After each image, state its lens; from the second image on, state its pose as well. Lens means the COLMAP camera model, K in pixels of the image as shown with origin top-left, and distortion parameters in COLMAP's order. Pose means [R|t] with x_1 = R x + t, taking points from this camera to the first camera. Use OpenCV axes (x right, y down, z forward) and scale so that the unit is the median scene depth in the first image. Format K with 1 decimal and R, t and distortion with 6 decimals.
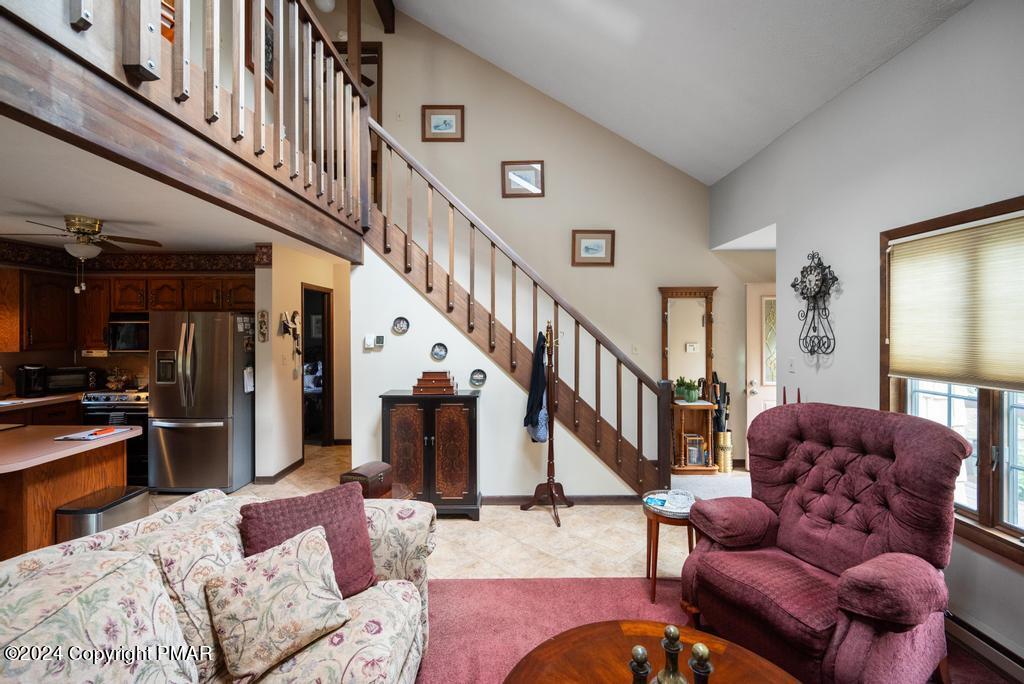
lens RADIAL K [[452.6, 0, 519.9], [0, 452.6, 326.6], [0, 0, 1]] dist [-0.000758, -0.000751]
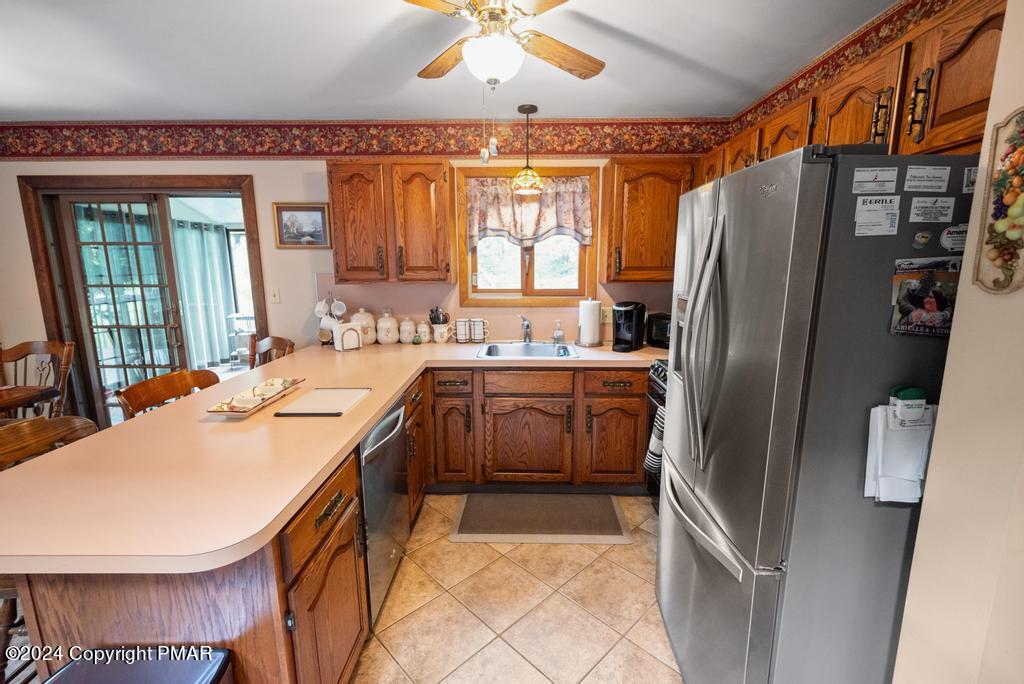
lens RADIAL K [[452.6, 0, 522.7], [0, 452.6, 345.0], [0, 0, 1]] dist [-0.000758, -0.000751]
pose [[-0.016654, 0.180989, -0.983344, -0.375875], [0.007202, 0.983477, 0.180892, 0.021244], [0.999835, -0.004069, -0.017682, 0.805298]]
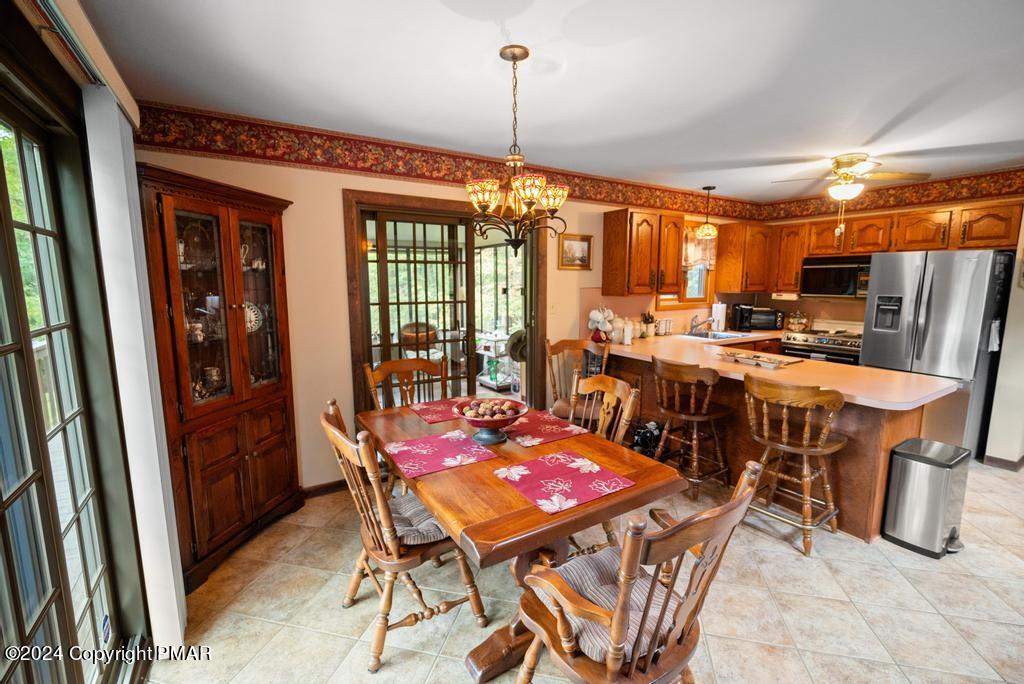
lens RADIAL K [[452.6, 0, 523.0], [0, 452.6, 345.6], [0, 0, 1]] dist [-0.000758, -0.000751]
pose [[0.534941, 0.124016, -0.835738, -0.374338], [0.002325, 0.988949, 0.148239, 0.014228], [0.844886, -0.081242, 0.528741, -0.117043]]
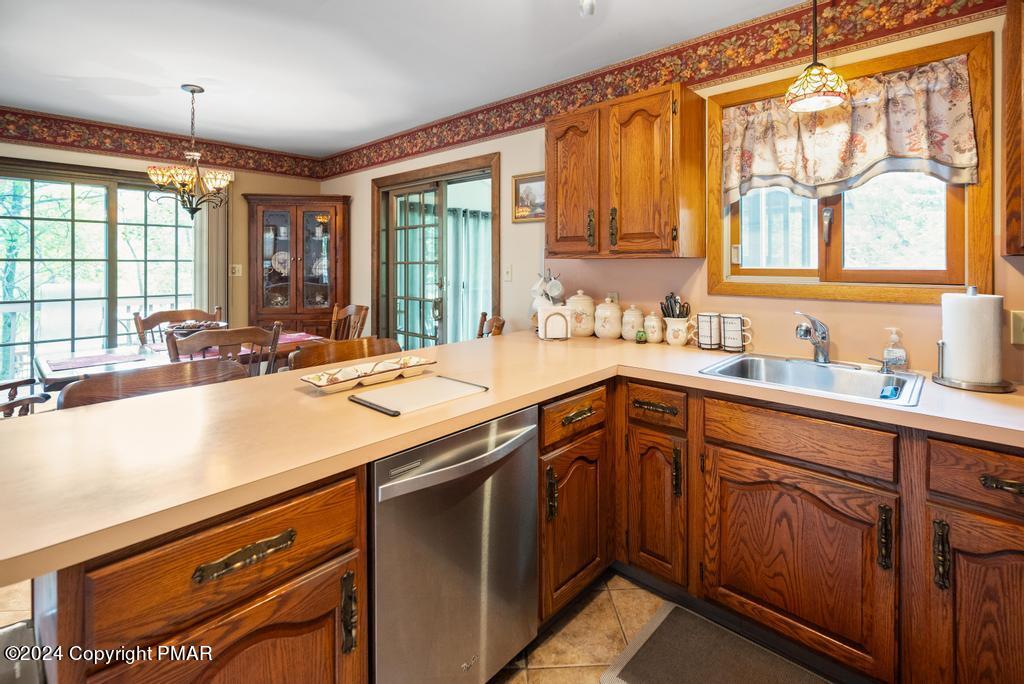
lens RADIAL K [[482.9, 0, 511.3], [0, 482.9, 259.7], [0, 0, 1]] dist [0.001099, -0.001322]
pose [[-0.688686, -0.000033, -0.725060, -0.574361], [0.006105, 0.999964, -0.005844, 0.055529], [0.725034, -0.008451, -0.688661, 0.894933]]
